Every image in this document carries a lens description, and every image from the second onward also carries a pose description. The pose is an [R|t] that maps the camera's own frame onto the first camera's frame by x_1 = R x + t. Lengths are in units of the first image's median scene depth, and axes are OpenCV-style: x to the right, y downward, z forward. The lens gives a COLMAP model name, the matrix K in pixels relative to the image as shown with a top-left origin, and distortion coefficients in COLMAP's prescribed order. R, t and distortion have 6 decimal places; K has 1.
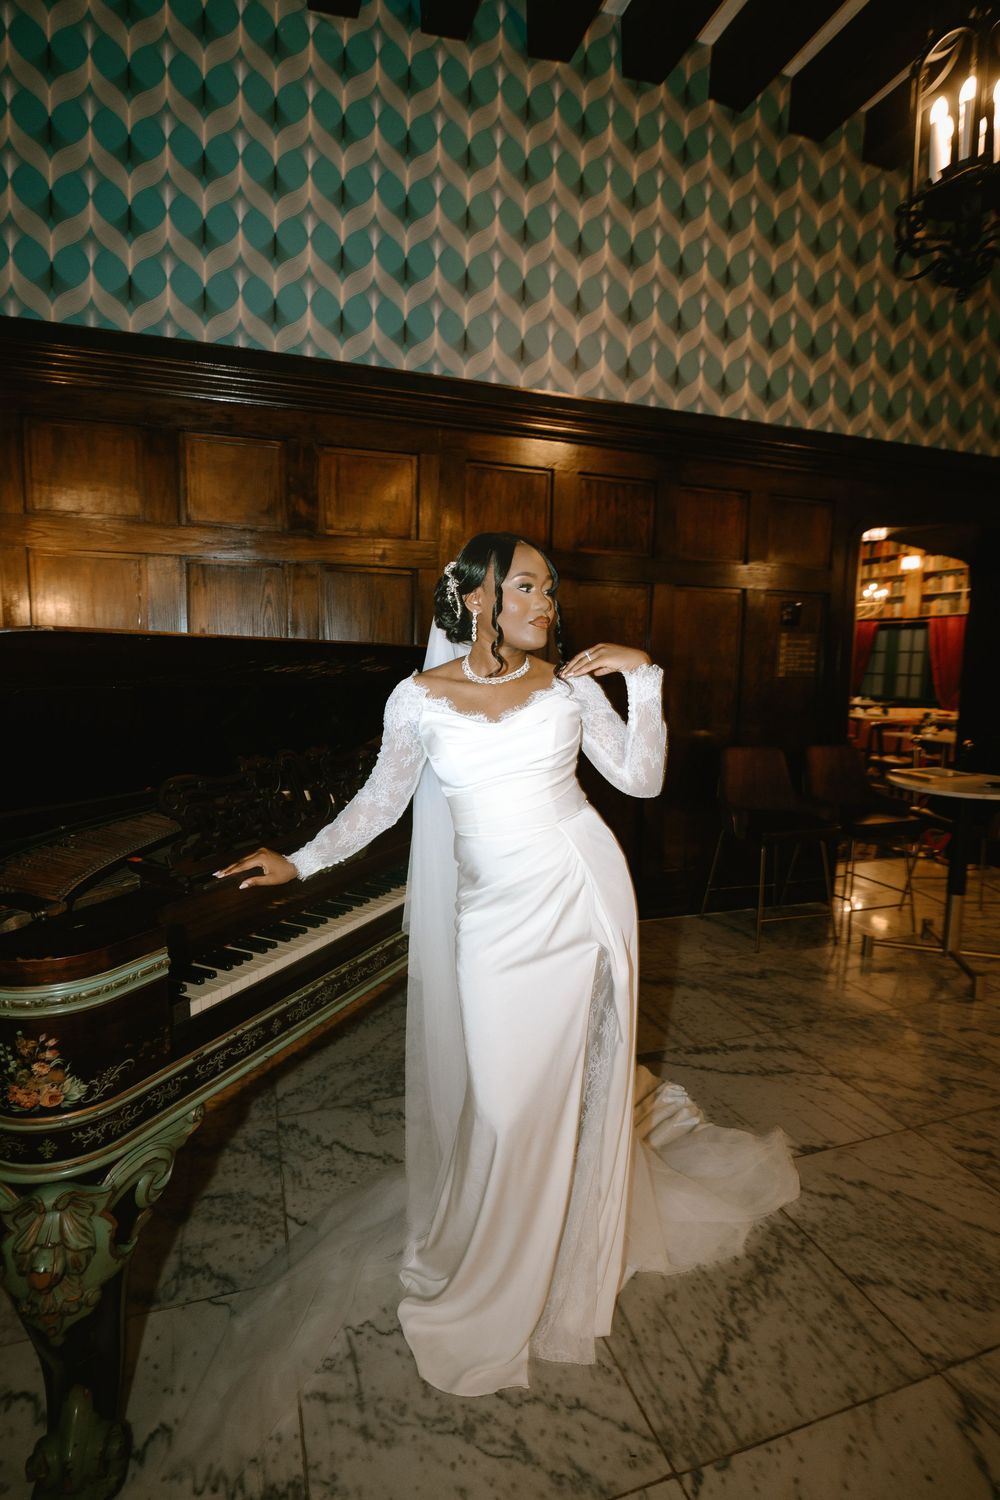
lens RADIAL K [[721.1, 0, 495.7], [0, 721.1, 731.9], [0, 0, 1]] dist [-0.003022, -0.003862]
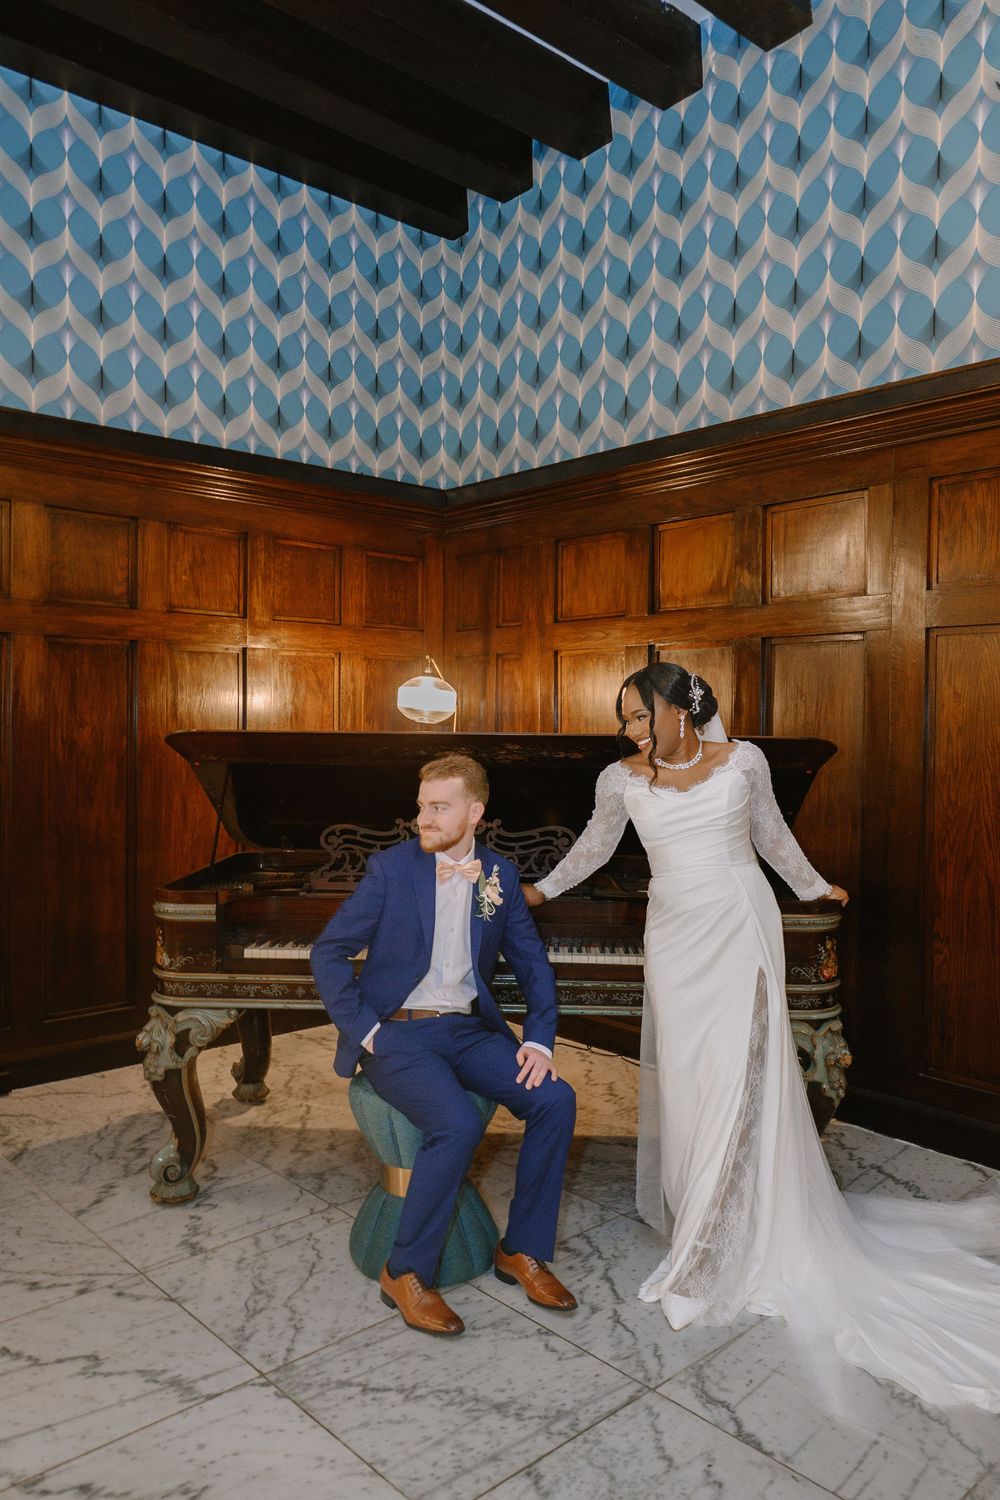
lens RADIAL K [[1094.5, 0, 490.5], [0, 1094.5, 750.0], [0, 0, 1]] dist [0.005238, 0.007242]
pose [[0.414941, 0.001727, -0.909847, 1.816869], [-0.096041, 0.994495, -0.041912, -0.024018], [0.904765, 0.104774, 0.412823, 0.363978]]
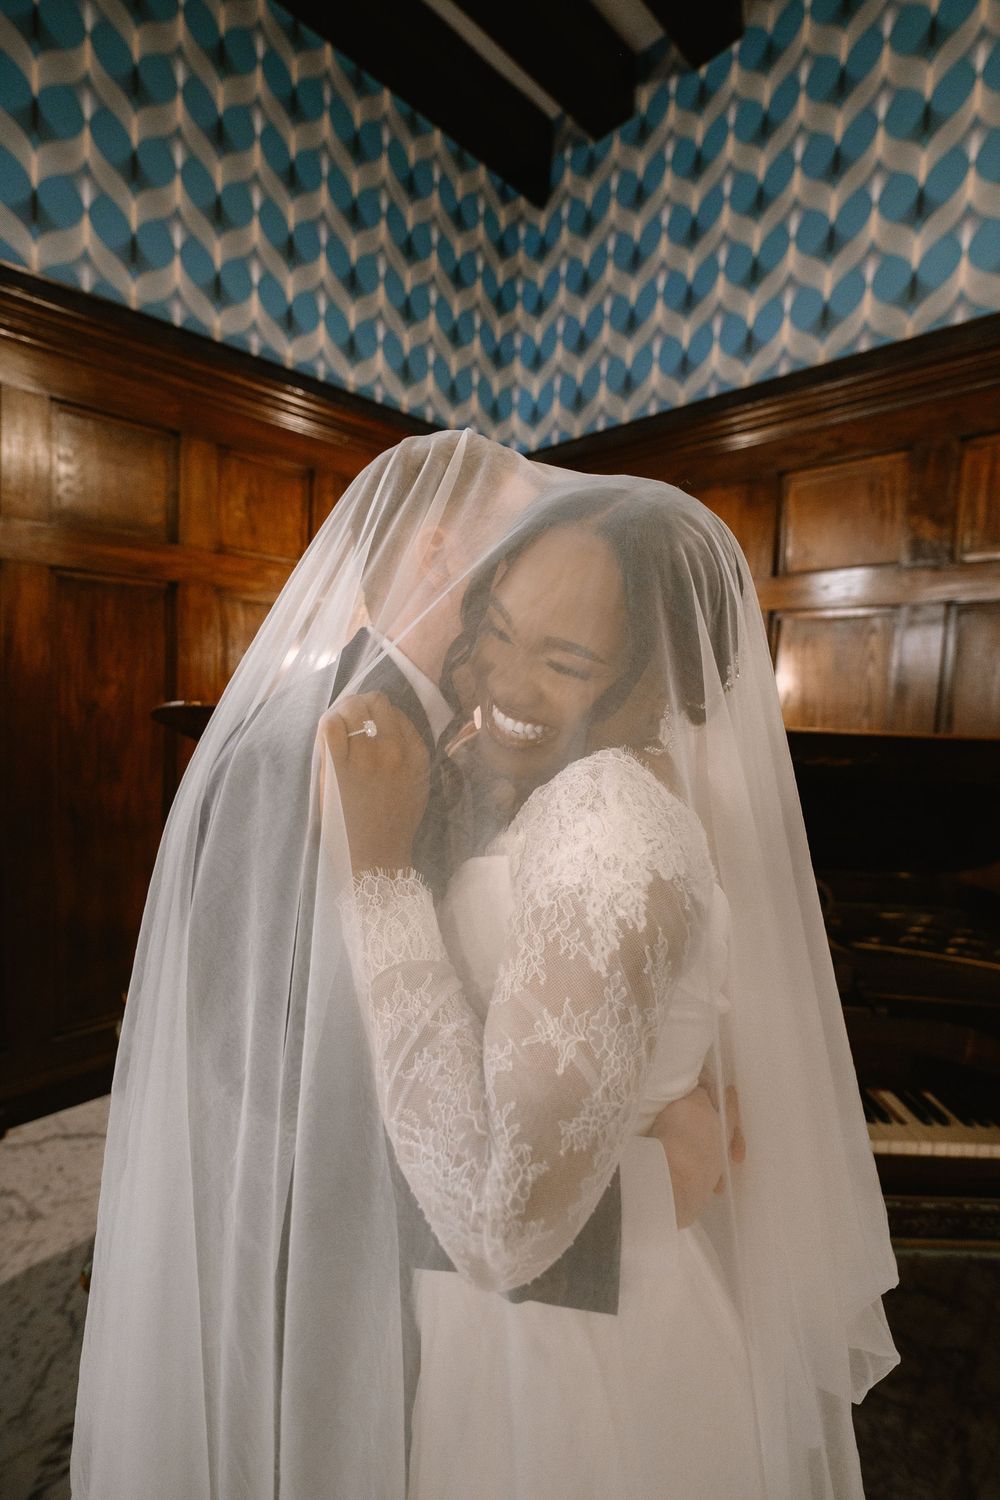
lens RADIAL K [[669.4, 0, 495.5], [0, 669.4, 738.1], [0, 0, 1]] dist [-0.013444, -0.001248]
pose [[0.450554, 0.064450, -0.890420, 0.324298], [-0.125587, 0.992048, 0.008259, -0.110373], [0.883872, 0.108103, 0.455066, 0.698607]]
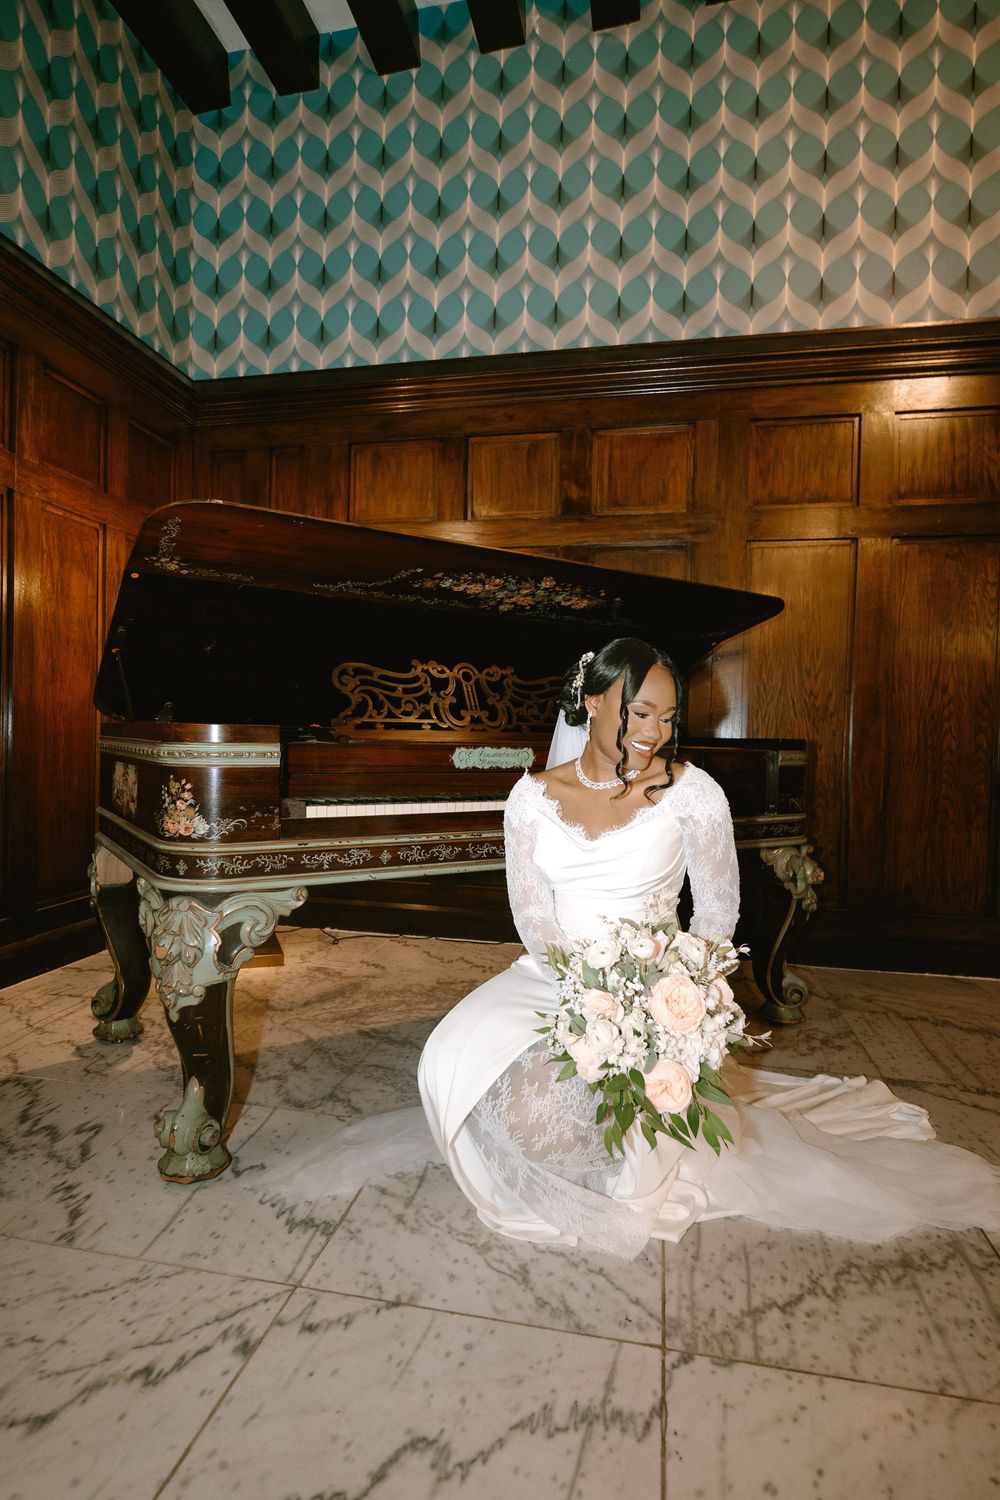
lens RADIAL K [[827.0, 0, 493.7], [0, 827.0, 752.3], [0, 0, 1]] dist [-0.006392, 0.000640]
pose [[0.864429, 0.008221, -0.502687, 0.475703], [-0.055634, 0.995290, -0.079392, 0.326525], [0.499667, 0.096595, 0.860815, -0.046782]]
